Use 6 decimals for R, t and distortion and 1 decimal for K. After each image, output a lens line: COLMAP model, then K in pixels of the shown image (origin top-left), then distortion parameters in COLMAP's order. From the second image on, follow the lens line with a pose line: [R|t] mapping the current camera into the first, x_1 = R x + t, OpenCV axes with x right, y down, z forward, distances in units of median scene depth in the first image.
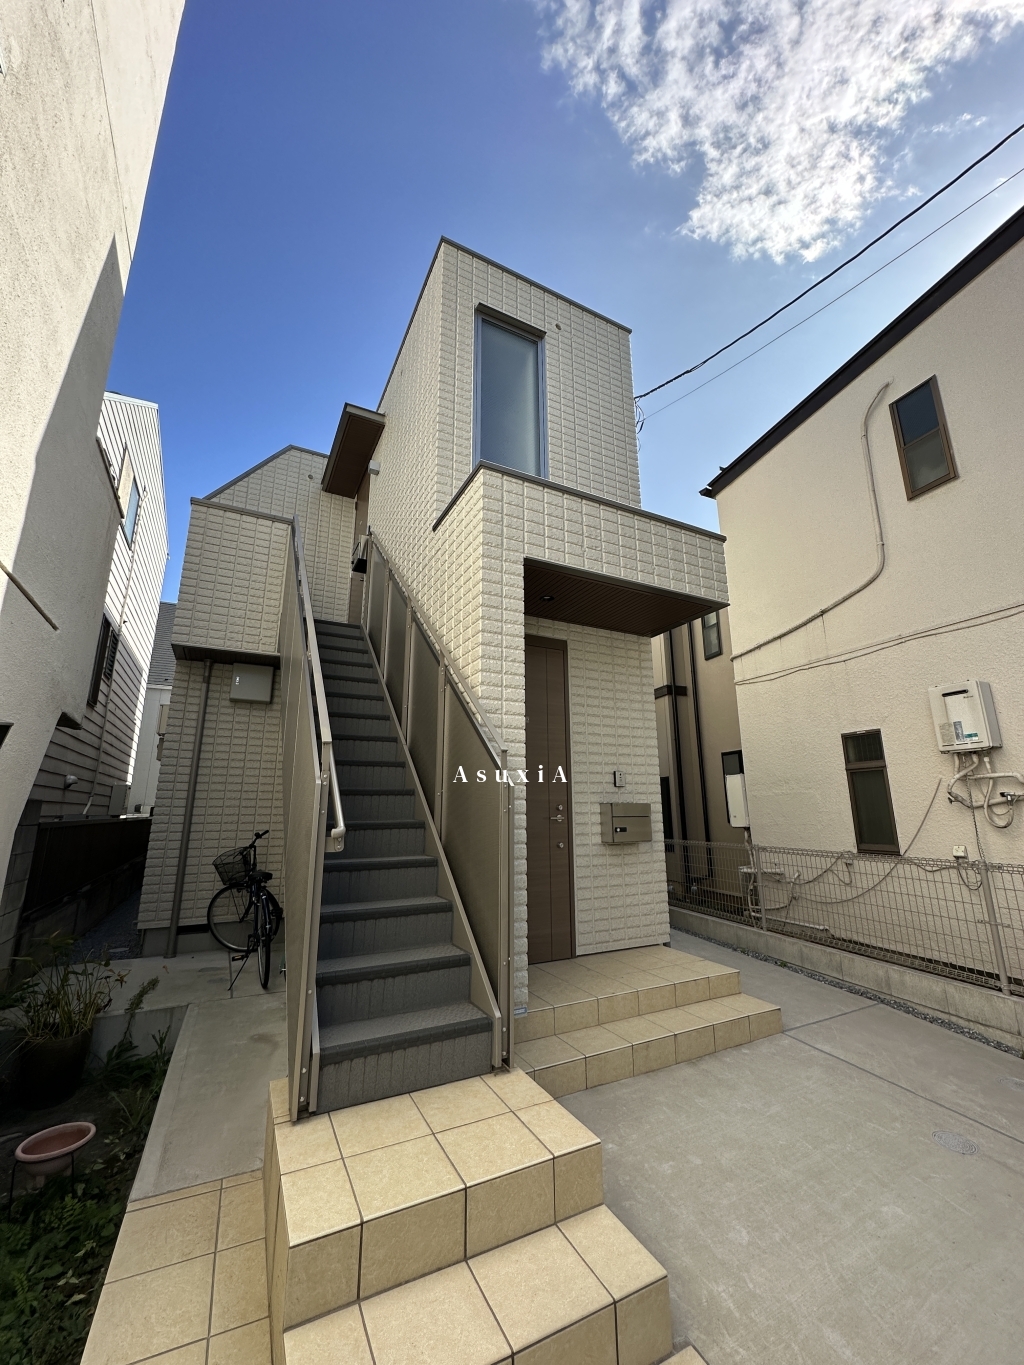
lens RADIAL K [[543.8, 0, 515.5], [0, 543.8, 683.4], [0, 0, 1]] dist [-0.005986, 0.001462]
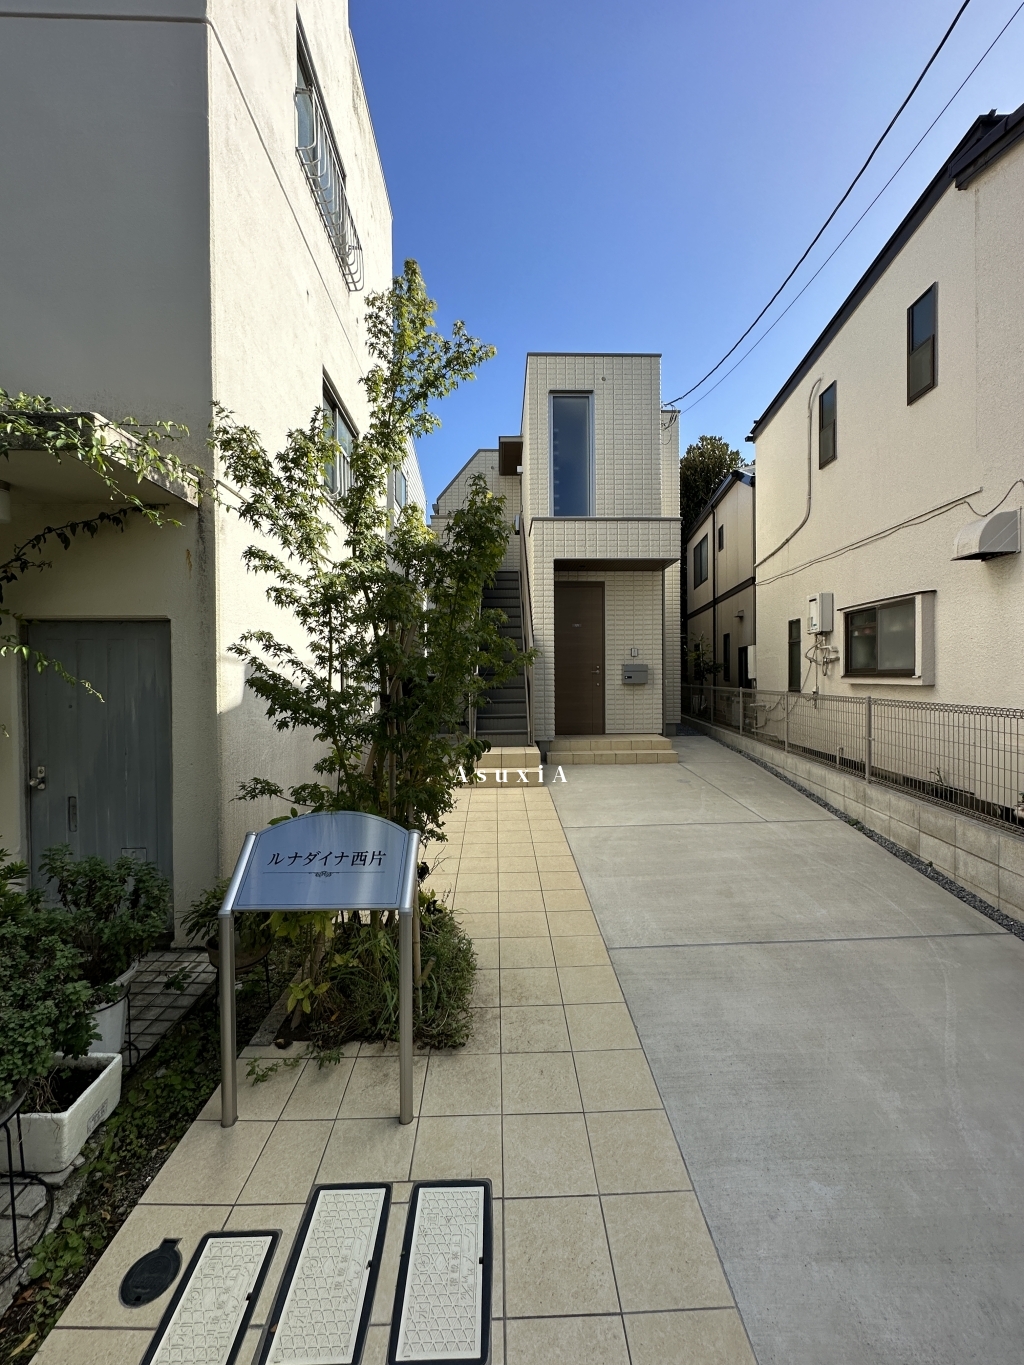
lens RADIAL K [[543.8, 0, 511.9], [0, 543.8, 684.4], [0, 0, 1]] dist [-0.005986, 0.001462]
pose [[0.897607, 0.005484, -0.440763, 0.719594], [0.103402, 0.969402, 0.222638, -0.207772], [0.428497, -0.245417, 0.869575, -0.985565]]
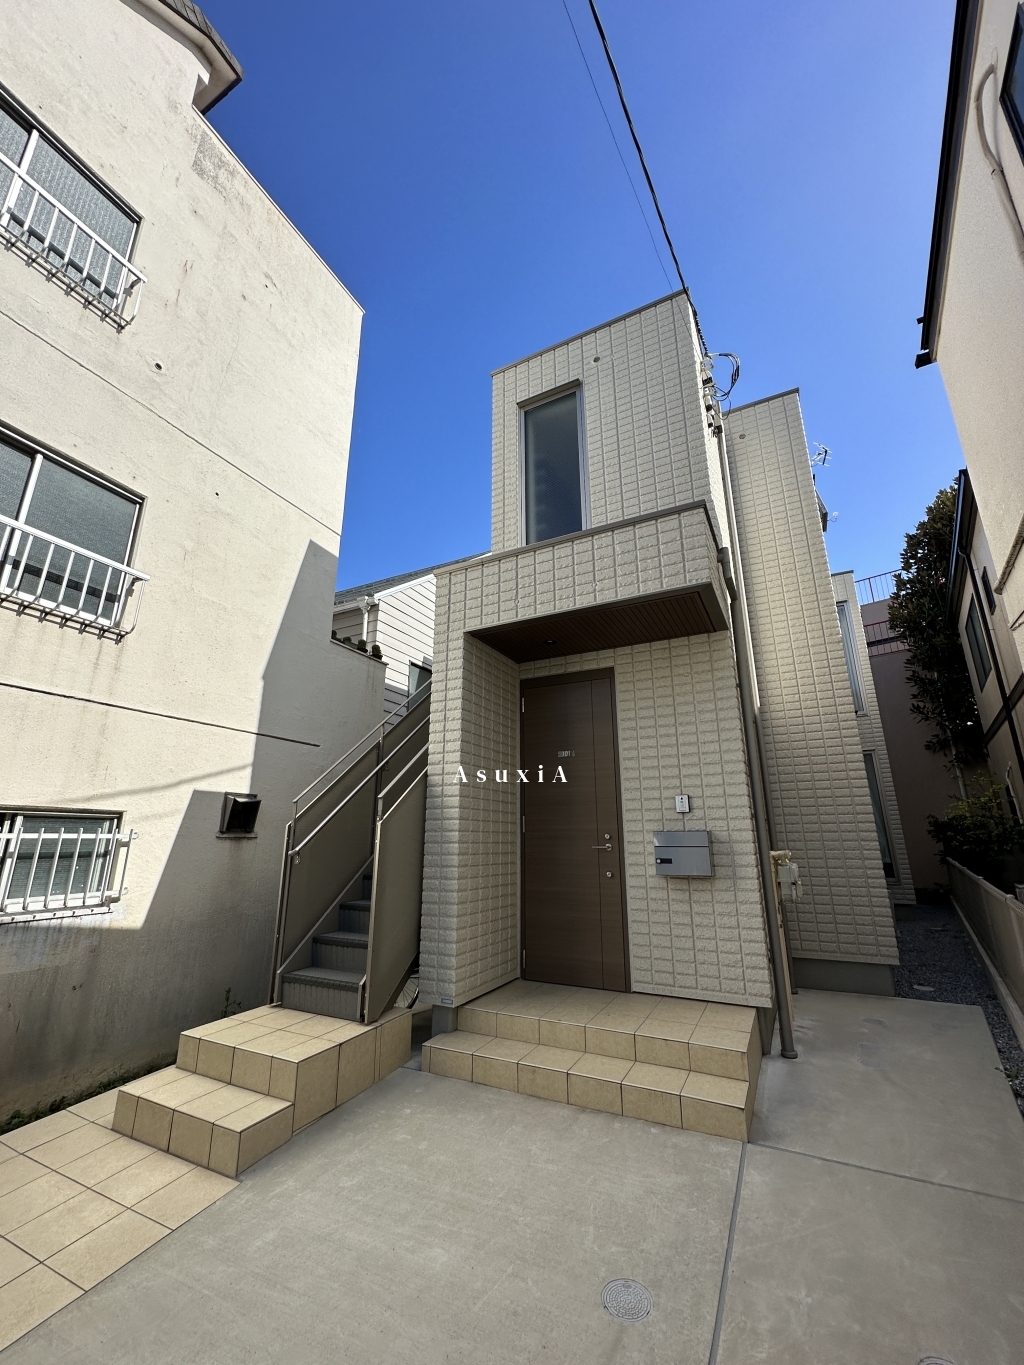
lens RADIAL K [[543.8, 0, 512.4], [0, 543.8, 682.3], [0, 0, 1]] dist [-0.005986, 0.001462]
pose [[0.579252, -0.220531, -0.784751, 0.851026], [0.188124, 0.972887, -0.134540, 0.054347], [0.793144, -0.069698, 0.605033, 0.277261]]
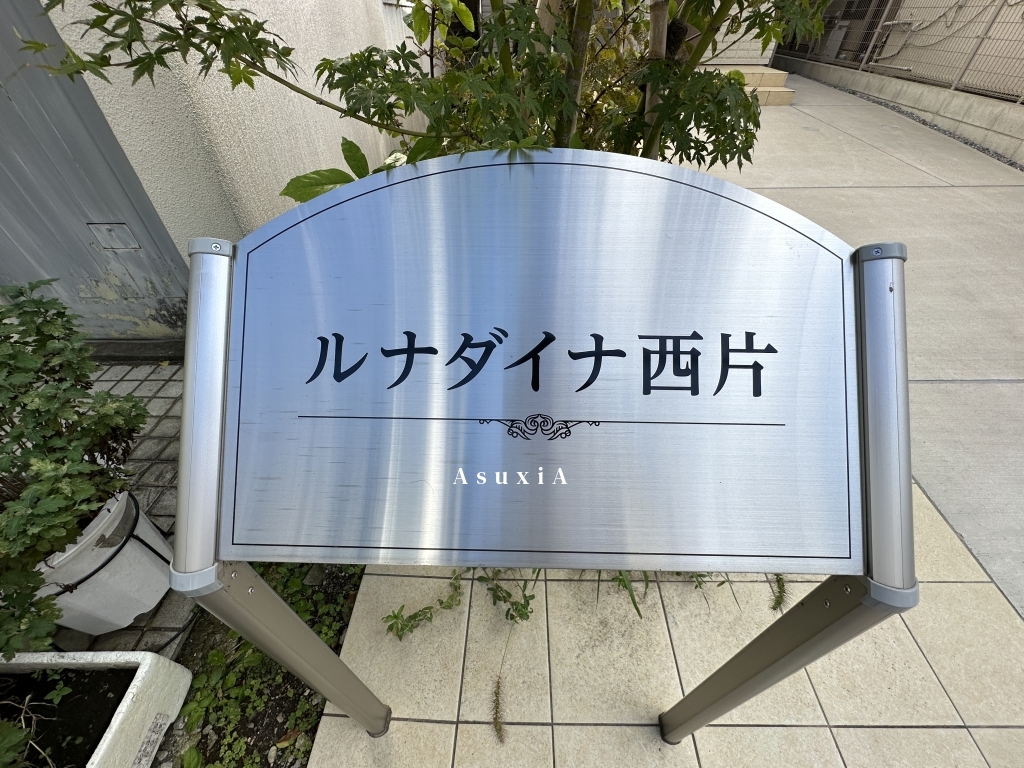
lens RADIAL K [[408.0, 0, 511.9], [0, 408.0, 383.3], [0, 0, 1]] dist [-0.005986, 0.001462]
pose [[0.880224, 0.320164, -0.350287, 0.367480], [0.106927, 0.585345, 0.803703, -0.026348], [0.462355, -0.744893, 0.481000, -0.707582]]
